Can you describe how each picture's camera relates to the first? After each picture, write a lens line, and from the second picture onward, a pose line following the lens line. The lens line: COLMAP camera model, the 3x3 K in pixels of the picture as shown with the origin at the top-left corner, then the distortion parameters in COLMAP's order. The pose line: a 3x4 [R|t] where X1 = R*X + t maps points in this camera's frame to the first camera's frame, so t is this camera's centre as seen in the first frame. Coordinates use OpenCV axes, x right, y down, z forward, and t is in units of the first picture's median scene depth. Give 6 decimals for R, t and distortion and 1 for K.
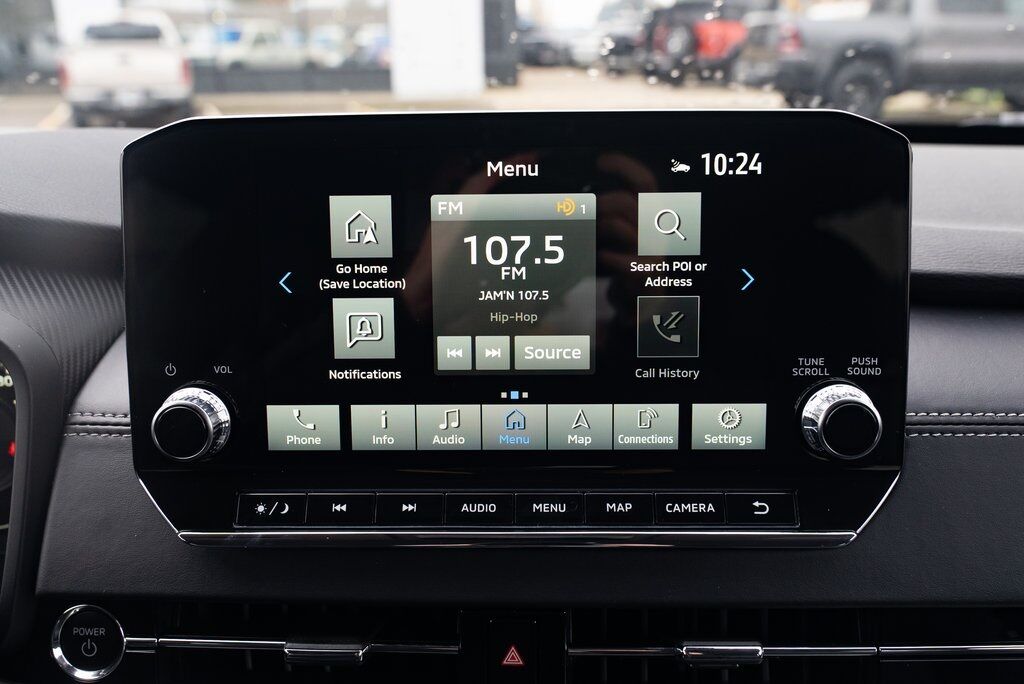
lens RADIAL K [[918.7, 0, 512.0], [0, 918.7, 342.0], [0, 0, 1]] dist [-0.009968, 0.017845]
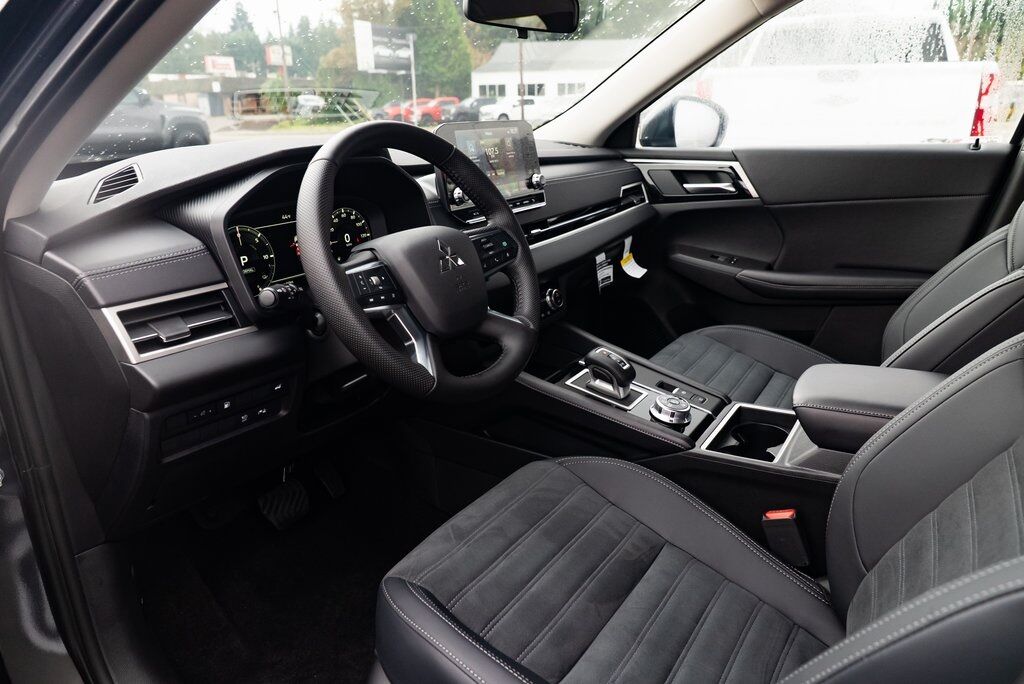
lens RADIAL K [[695.8, 0, 512.0], [0, 695.8, 342.0], [0, 0, 1]] dist [-0.039288, 0.024727]
pose [[0.516120, -0.271396, 0.812382, -2.978962], [0.279606, 0.949897, 0.139698, 0.344679], [-0.809593, 0.155046, 0.566145, -0.887327]]
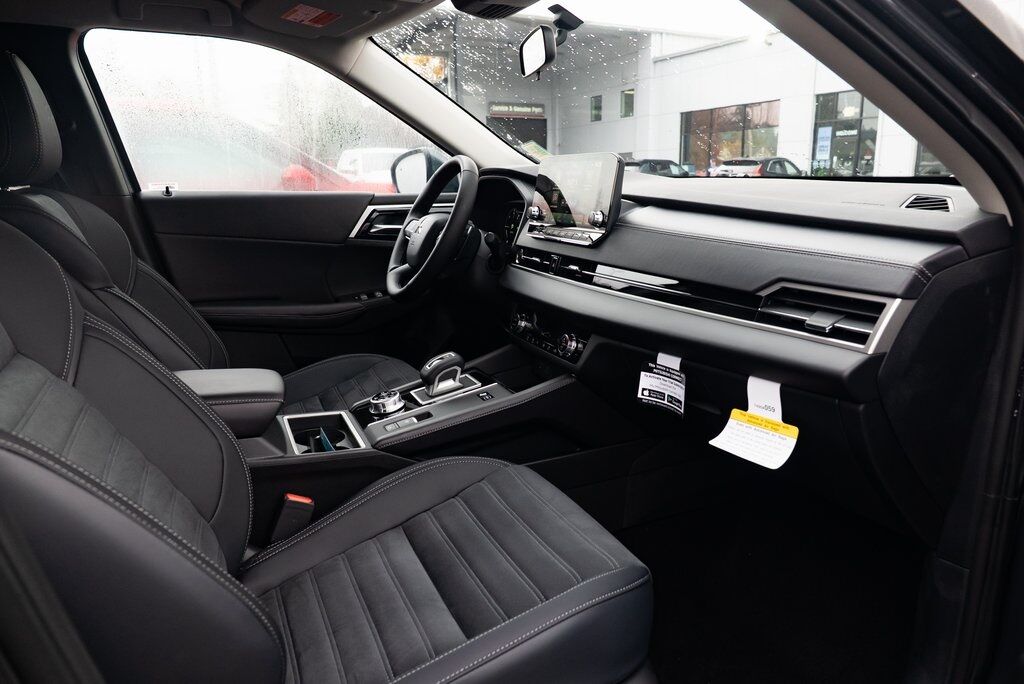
lens RADIAL K [[695.8, 0, 512.0], [0, 695.8, 342.0], [0, 0, 1]] dist [-0.039288, 0.024727]
pose [[0.428178, 0.213628, -0.878081, 3.283473], [-0.274343, 0.956529, 0.098936, 0.429950], [0.861046, 0.198533, 0.468172, -0.848911]]
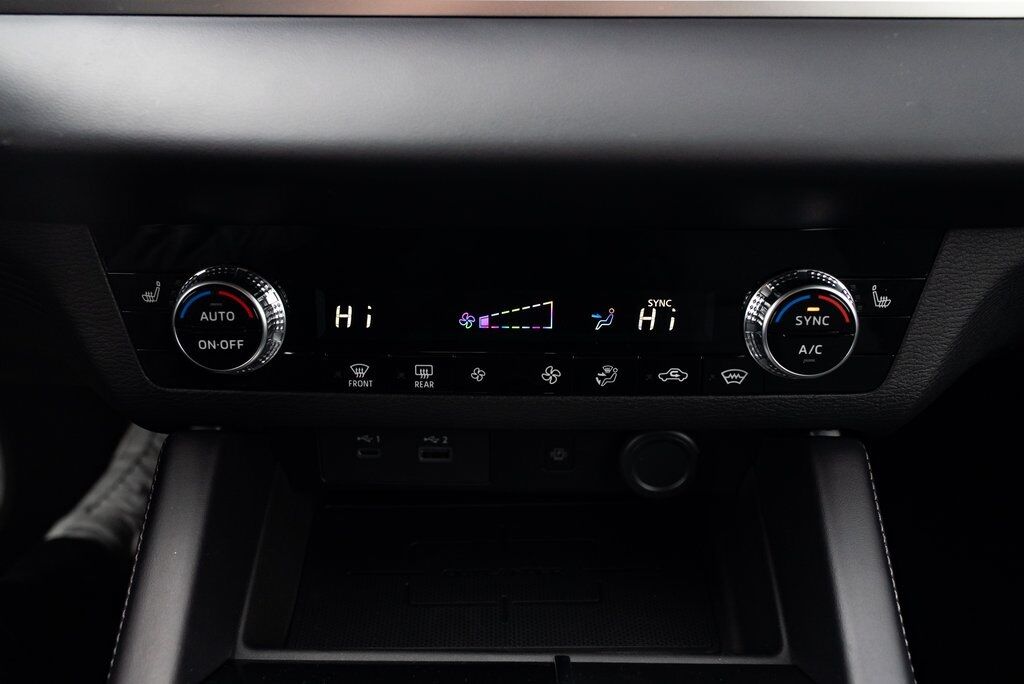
lens RADIAL K [[906.1, 0, 512.0], [0, 906.1, 342.0], [0, 0, 1]] dist [0.000249, -0.000628]
pose [[0.999769, -0.001536, 0.021448, -0.017777], [-0.004129, 0.965163, 0.261615, 0.489740], [-0.021103, -0.261643, 0.964934, 0.145863]]
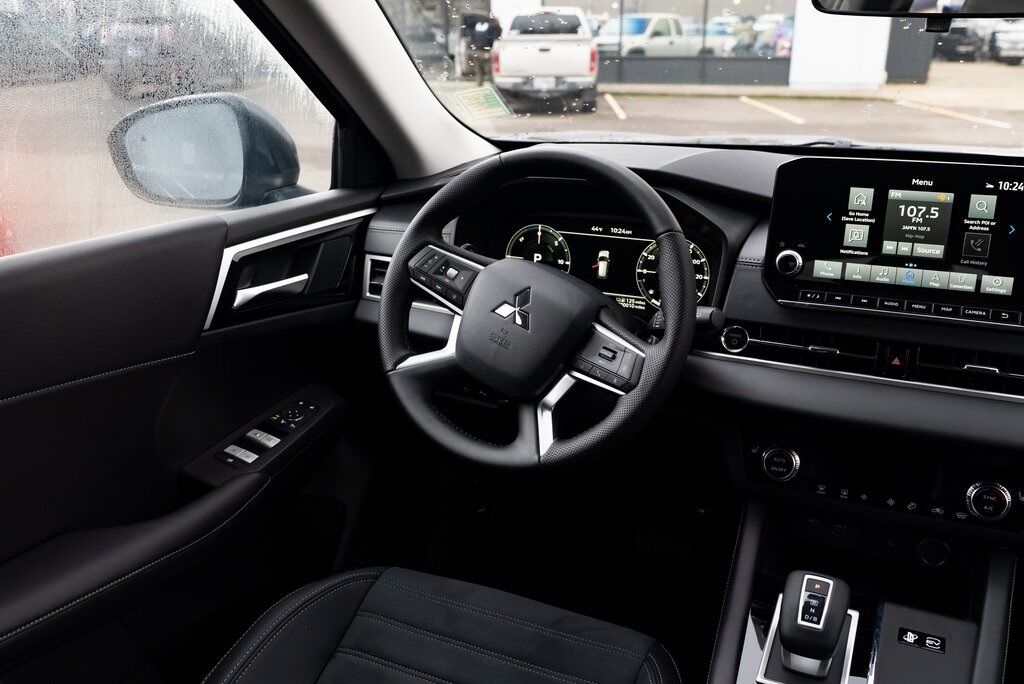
lens RADIAL K [[918.7, 0, 512.0], [0, 918.7, 342.0], [0, 0, 1]] dist [-0.009968, 0.017845]
pose [[0.920094, 0.133354, -0.368297, -0.053531], [-0.128464, 0.990990, 0.037888, 0.334264], [0.370032, 0.012452, 0.928936, -1.971263]]
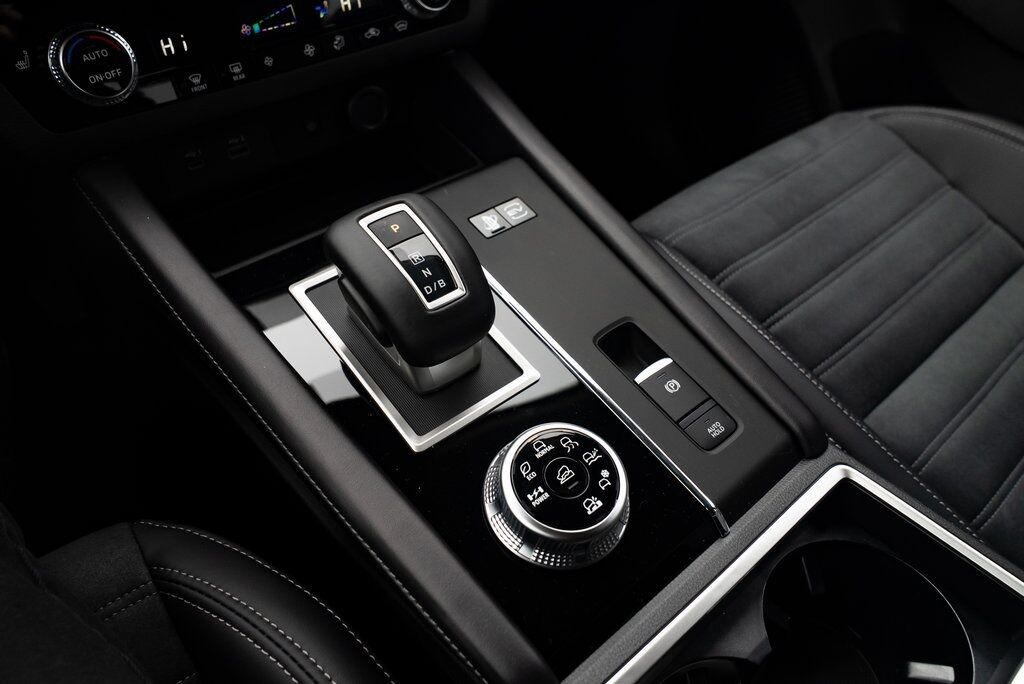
lens RADIAL K [[695.8, 0, 512.0], [0, 695.8, 342.0], [0, 0, 1]] dist [-0.039288, 0.024727]
pose [[0.745133, -0.450504, 0.491754, -0.520544], [0.180115, 0.845895, 0.502017, 0.665626], [-0.642133, -0.285497, 0.711447, -0.175426]]
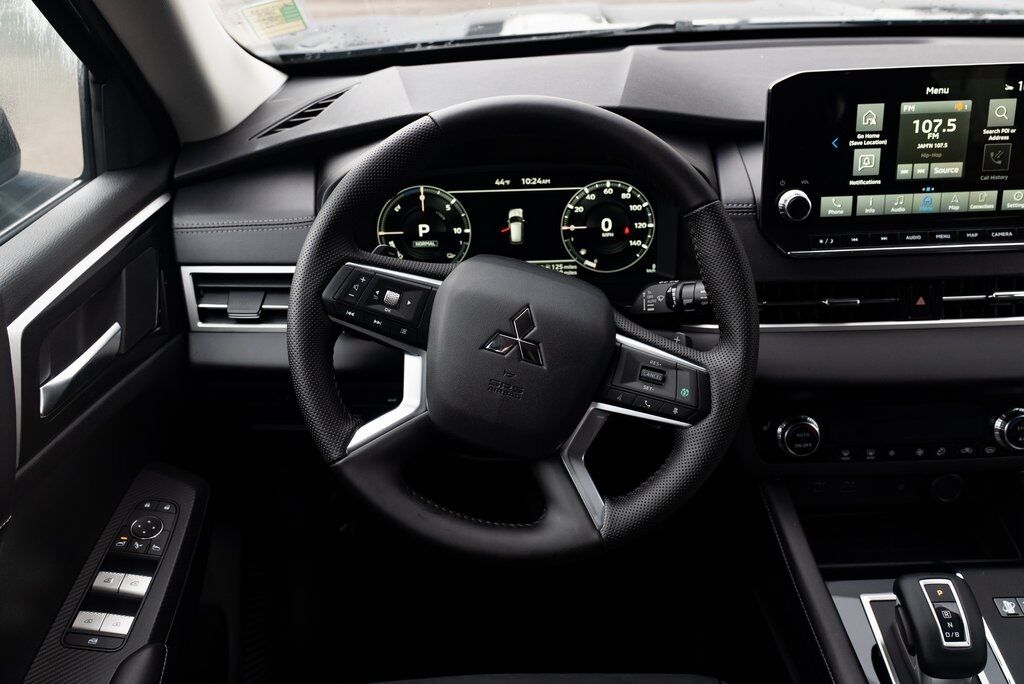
lens RADIAL K [[918.7, 0, 512.0], [0, 918.7, 342.0], [0, 0, 1]] dist [-0.009968, 0.017845]
pose [[0.998866, -0.037068, 0.029872, -1.144976], [0.031435, 0.984791, 0.170877, 0.008584], [-0.035752, -0.169744, 0.984840, -1.333741]]
